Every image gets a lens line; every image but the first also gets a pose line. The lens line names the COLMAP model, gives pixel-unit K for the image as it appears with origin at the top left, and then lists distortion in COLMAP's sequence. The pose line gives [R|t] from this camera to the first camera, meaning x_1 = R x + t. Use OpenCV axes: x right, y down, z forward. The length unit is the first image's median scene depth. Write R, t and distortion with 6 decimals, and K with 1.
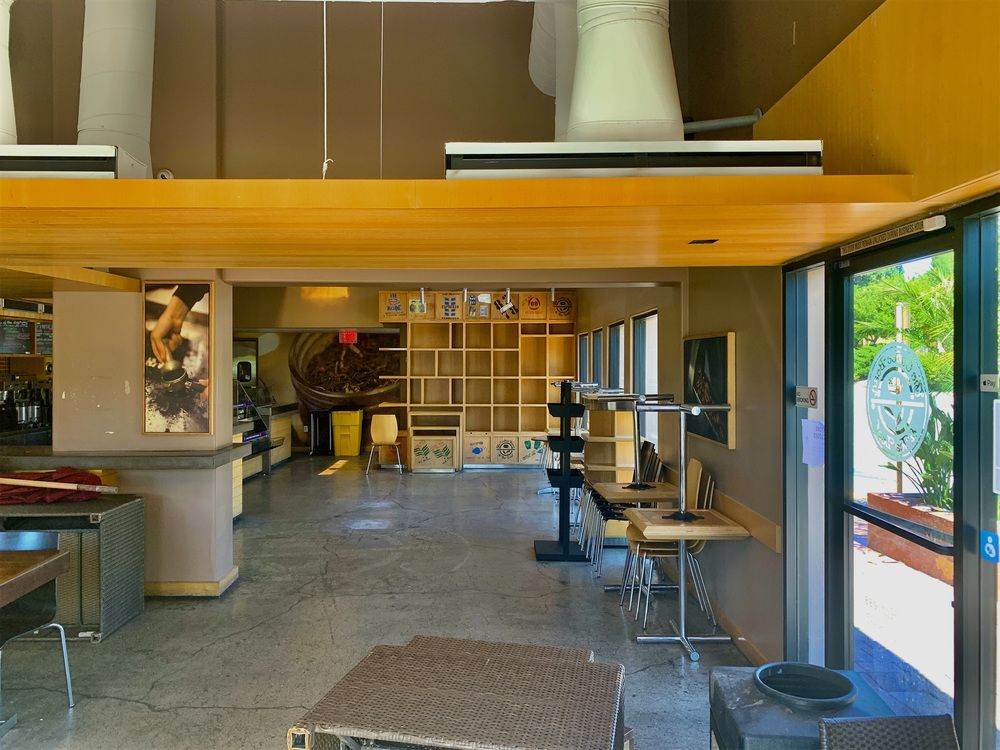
lens RADIAL K [[757.2, 0, 500.0], [0, 757.2, 375.0], [0, 0, 1]] dist [0.032263, -0.004800]
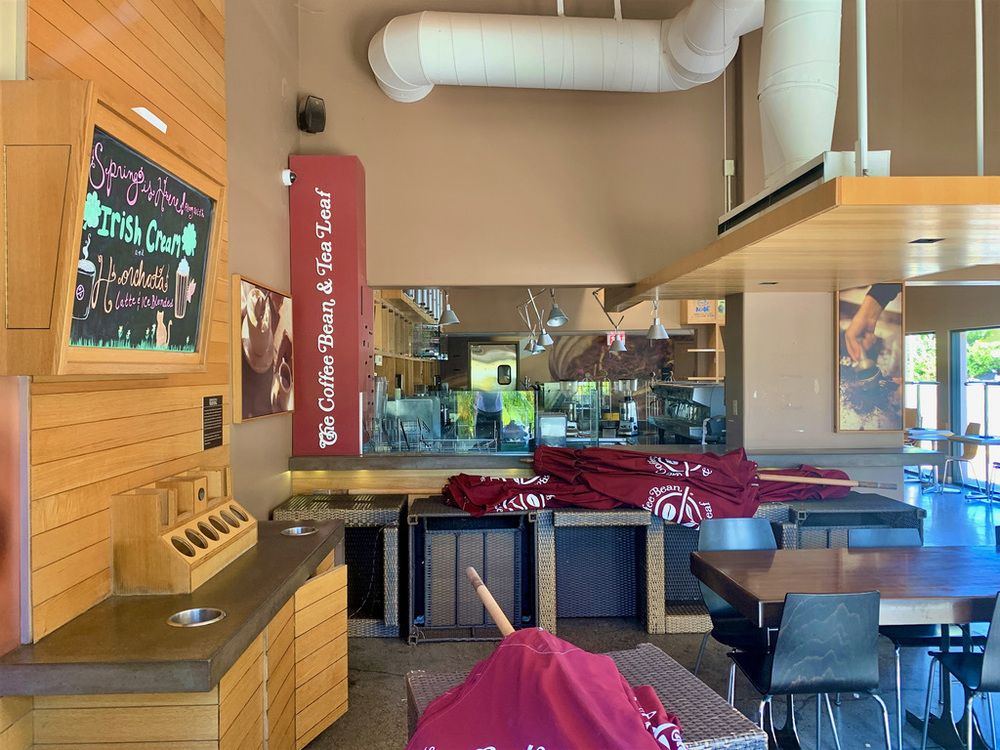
lens RADIAL K [[757.2, 0, 500.0], [0, 757.2, 375.0], [0, 0, 1]] dist [0.032263, -0.004800]
pose [[0.999794, -0.010754, 0.017230, -0.927437], [0.010842, 0.999929, -0.005014, 0.001553], [-0.017175, 0.005200, 0.999839, -0.006149]]
